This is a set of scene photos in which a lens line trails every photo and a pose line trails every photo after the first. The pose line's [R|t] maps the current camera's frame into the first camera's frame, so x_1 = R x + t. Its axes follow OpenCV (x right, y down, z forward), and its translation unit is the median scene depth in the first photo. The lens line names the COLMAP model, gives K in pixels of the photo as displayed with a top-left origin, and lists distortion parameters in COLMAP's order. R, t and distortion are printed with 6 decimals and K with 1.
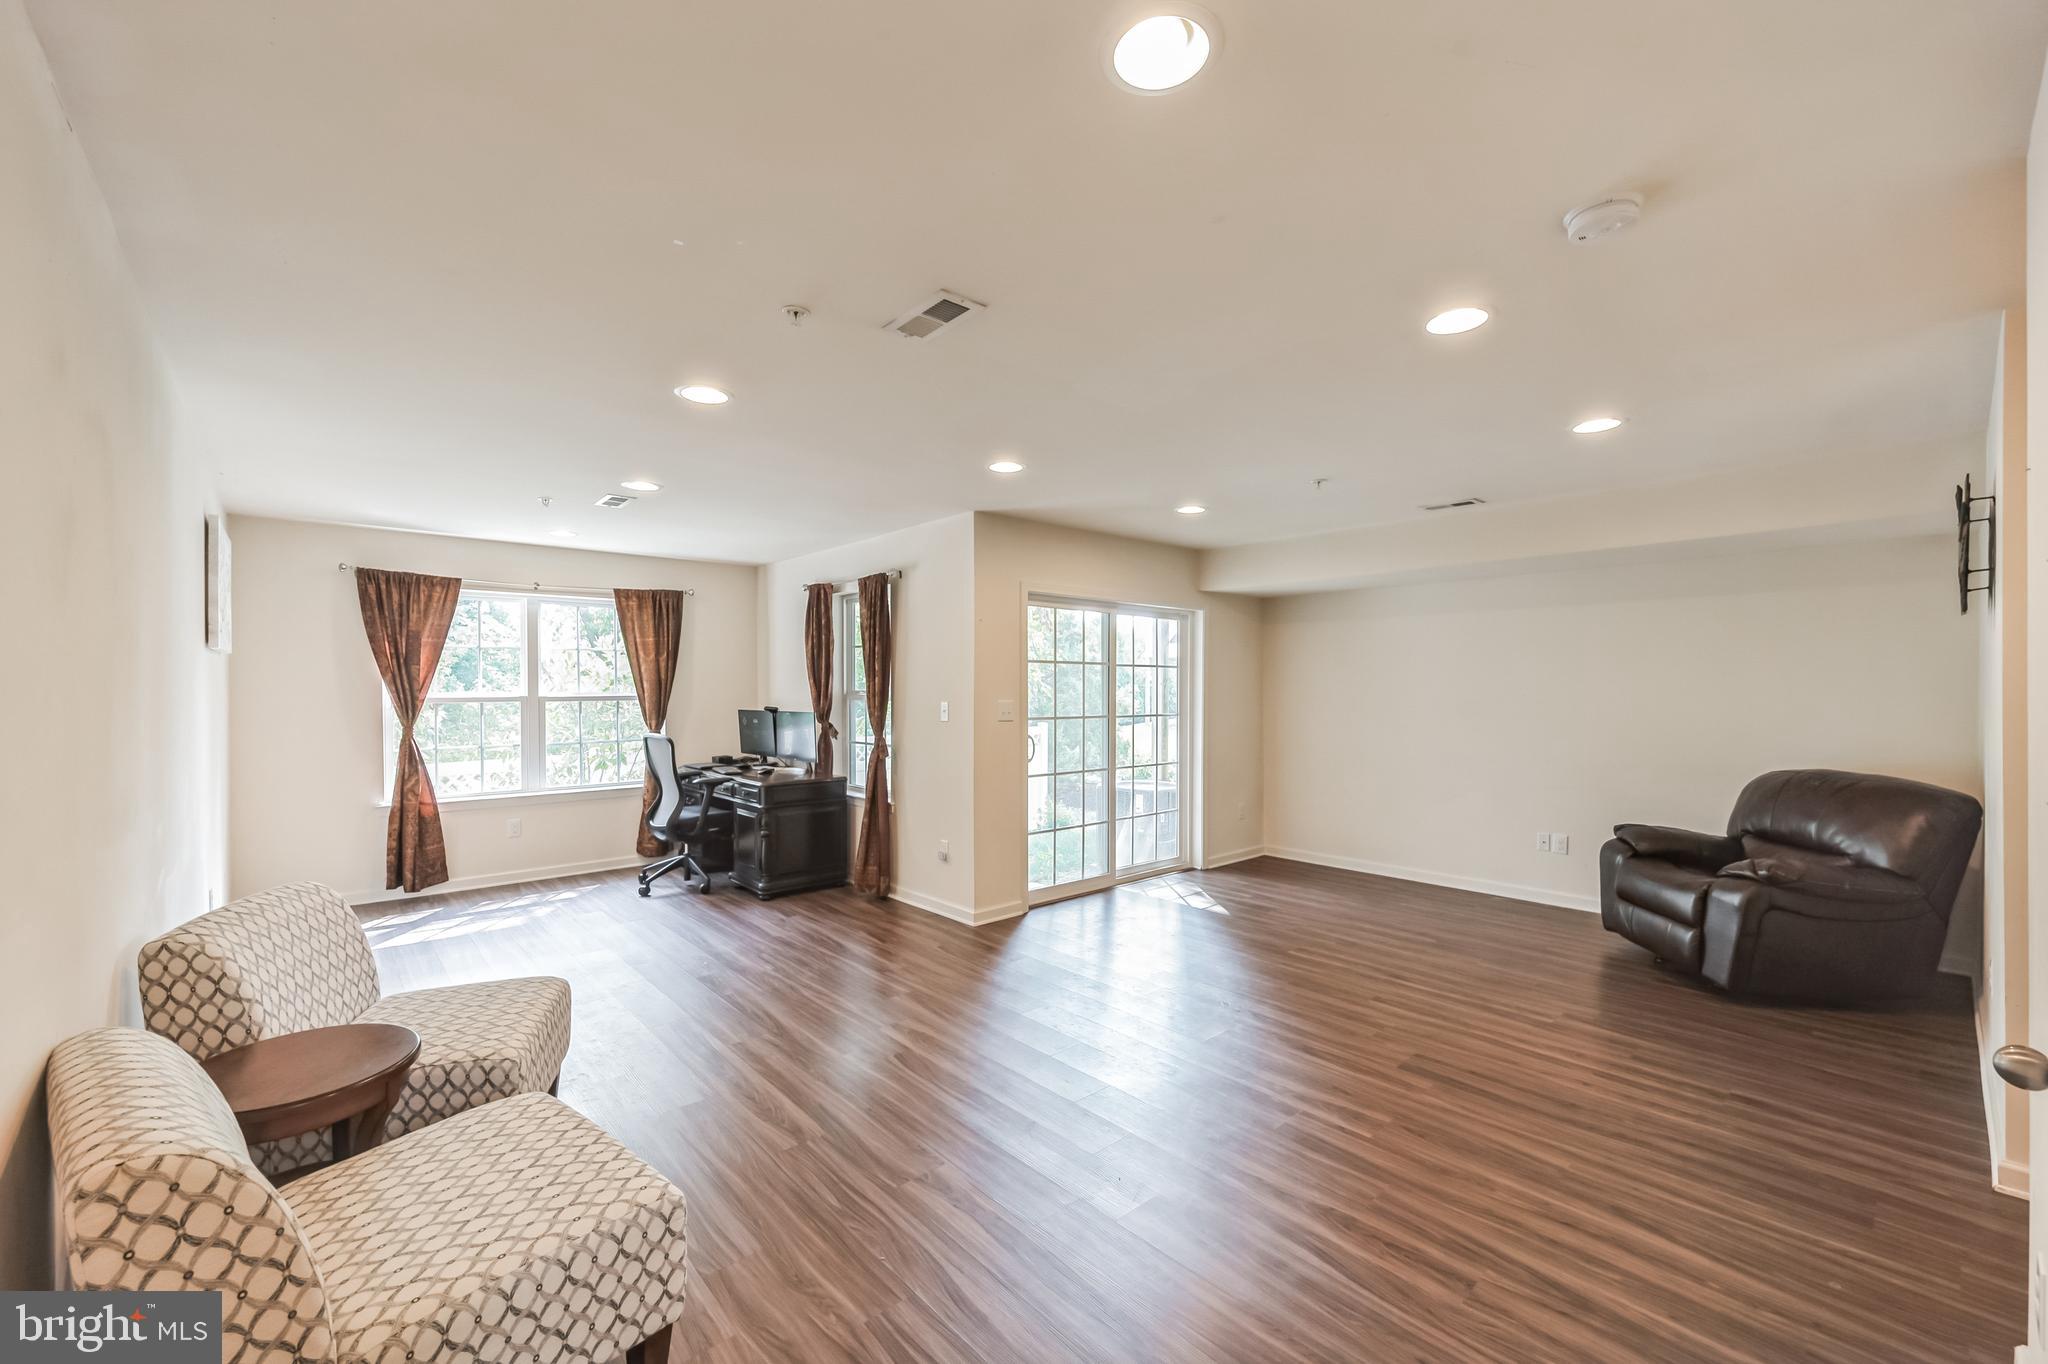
lens RADIAL K [[818.6, 0, 1024.2], [0, 818.6, 678.2], [0, 0, 1]] dist [-0.000824, -0.000029]
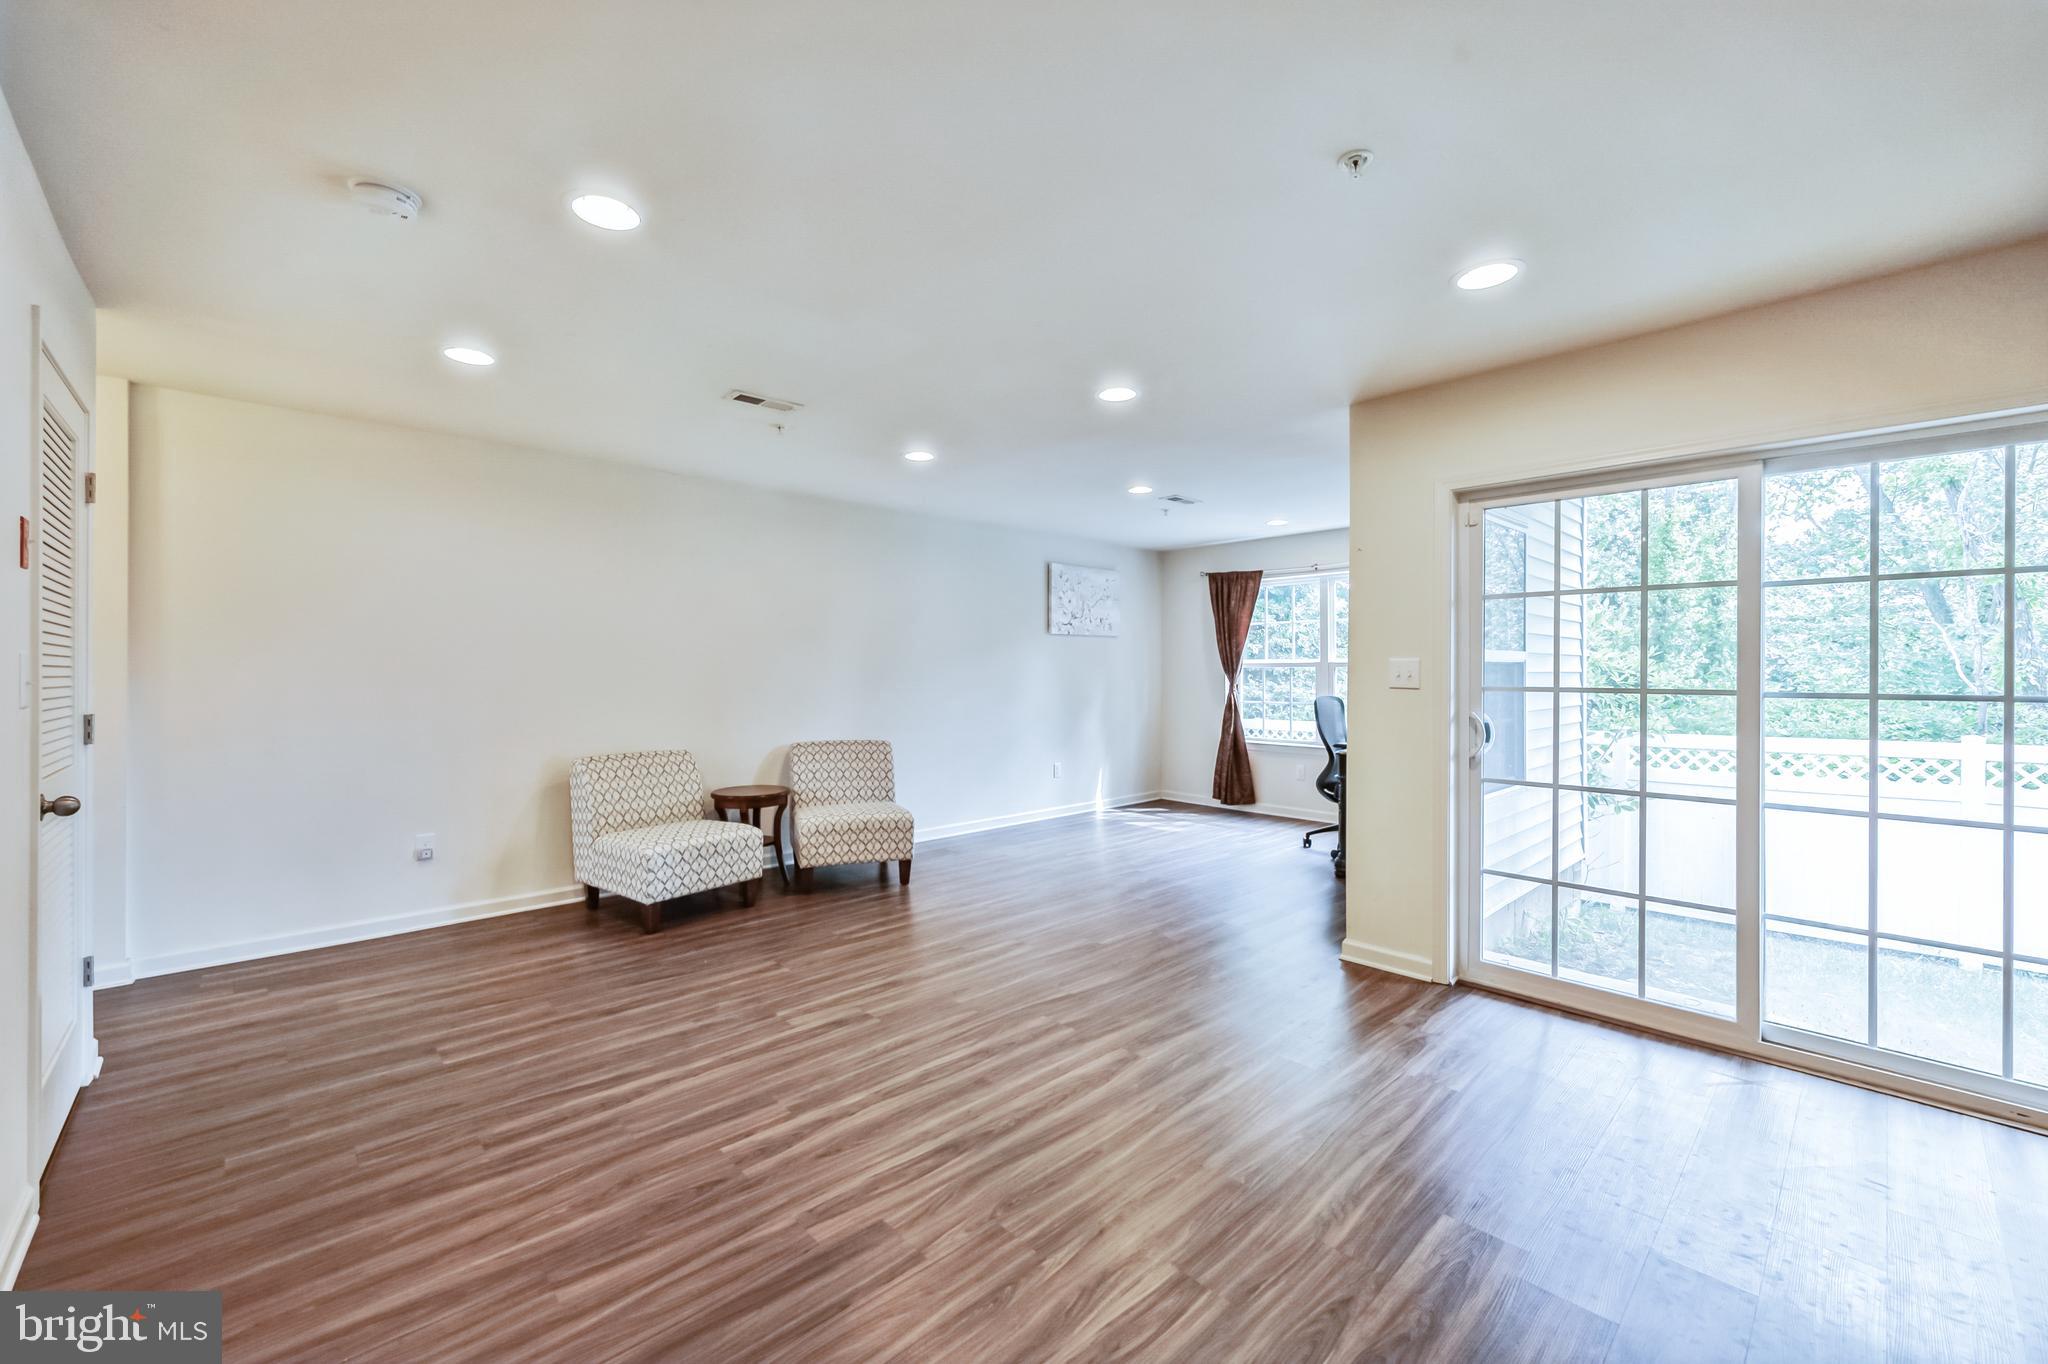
lens RADIAL K [[818.6, 0, 1024.2], [0, 818.6, 678.2], [0, 0, 1]] dist [-0.000824, -0.000029]
pose [[0.036023, 0.011583, -0.999284, 0.632664], [0.012033, 0.999855, 0.012023, 0.029771], [0.999279, -0.012458, 0.035878, 0.636297]]
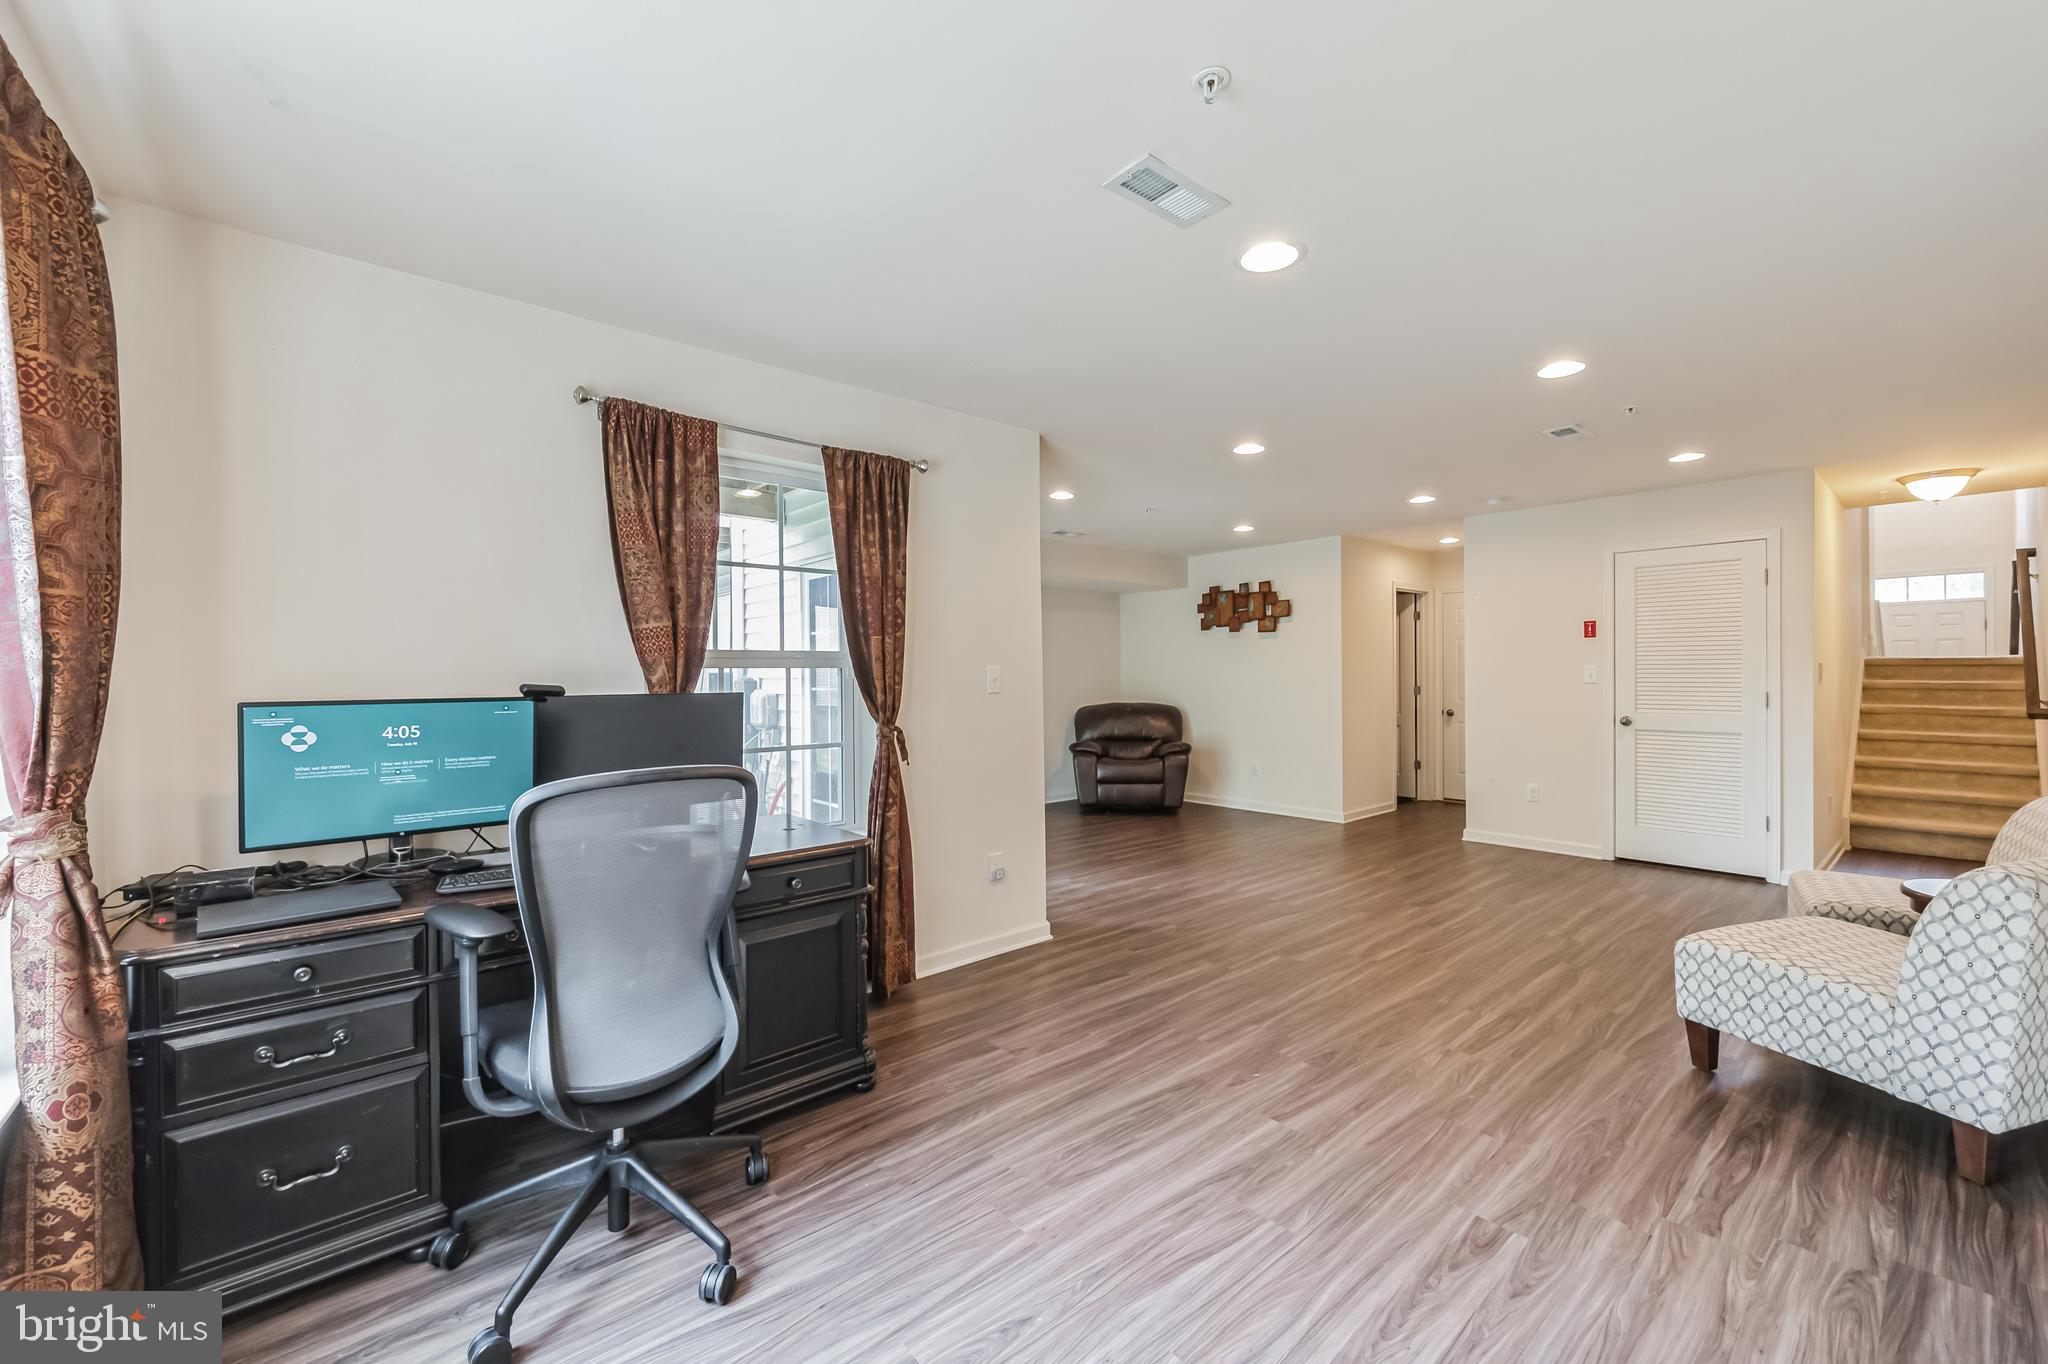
lens RADIAL K [[818.6, 0, 1024.2], [0, 818.6, 678.2], [0, 0, 1]] dist [-0.000824, -0.000029]
pose [[0.011893, 0.001095, 0.999929, -0.824319], [-0.001544, 0.999998, -0.001077, 0.037834], [-0.999928, -0.001531, 0.011895, 0.946504]]
